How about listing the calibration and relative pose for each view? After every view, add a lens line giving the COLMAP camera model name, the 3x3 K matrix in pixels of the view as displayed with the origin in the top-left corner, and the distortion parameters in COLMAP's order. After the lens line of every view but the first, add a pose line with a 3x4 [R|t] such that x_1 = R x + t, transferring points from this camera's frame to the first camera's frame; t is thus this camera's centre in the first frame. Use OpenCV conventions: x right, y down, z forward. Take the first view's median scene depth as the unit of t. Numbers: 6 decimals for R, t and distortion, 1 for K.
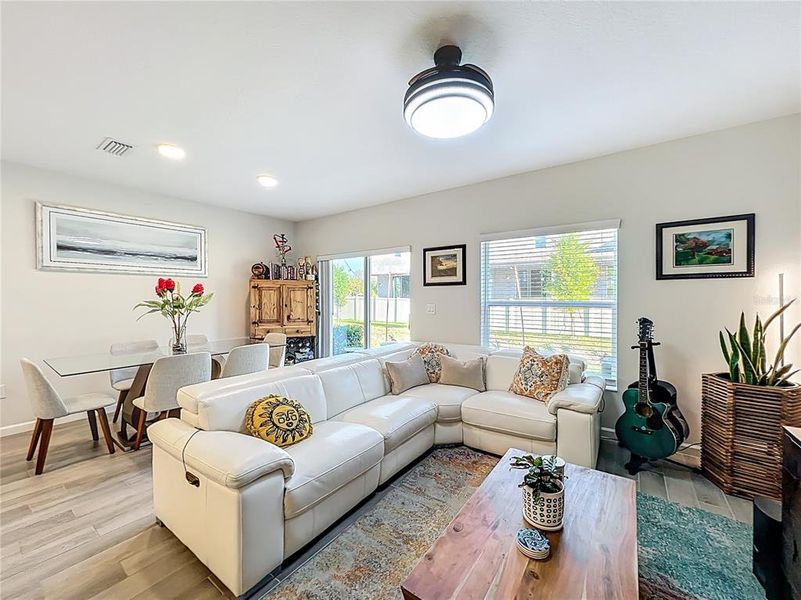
lens RADIAL K [[321.2, 0, 401.8], [0, 321.2, 299.1], [0, 0, 1]] dist [-0.004757, 0.001756]
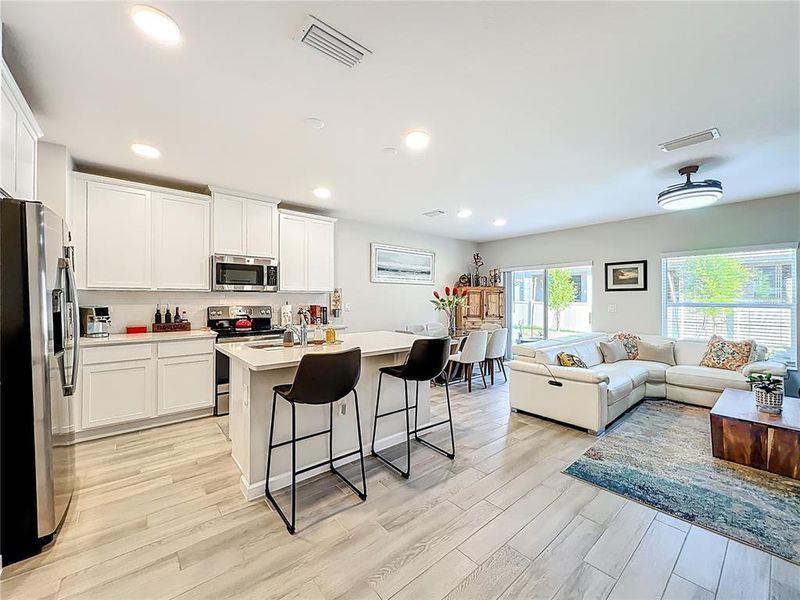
lens RADIAL K [[320.8, 0, 403.0], [0, 320.8, 296.9], [0, 0, 1]] dist [-0.004757, 0.001756]
pose [[0.968544, 0.004506, -0.248801, -0.443085], [-0.008621, 0.999843, -0.015453, 0.011697], [0.248692, 0.017112, 0.968431, -0.529899]]
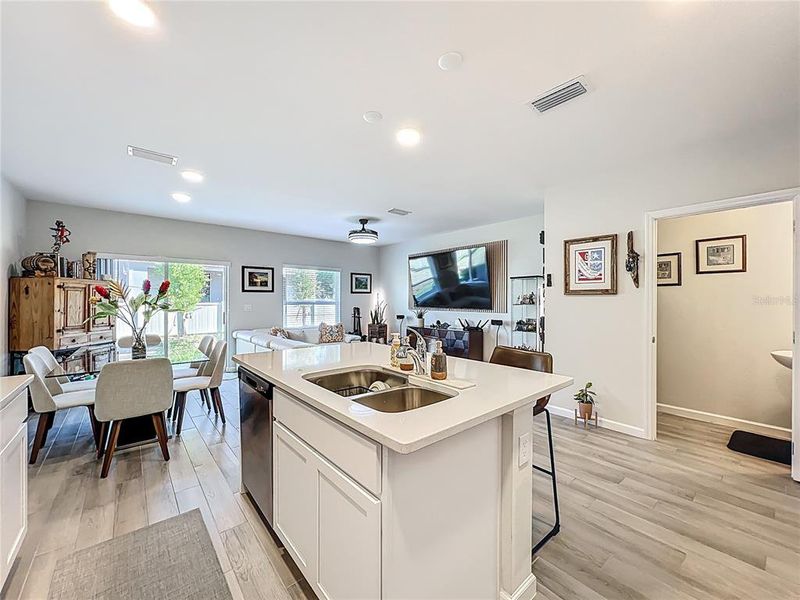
lens RADIAL K [[320.8, 0, 391.6], [0, 320.8, 299.2], [0, 0, 1]] dist [-0.004757, 0.001756]
pose [[0.258066, 0.005449, 0.966112, -1.218937], [0.006280, 0.999954, -0.007317, 0.007221], [-0.966107, 0.007956, 0.258020, -0.014876]]
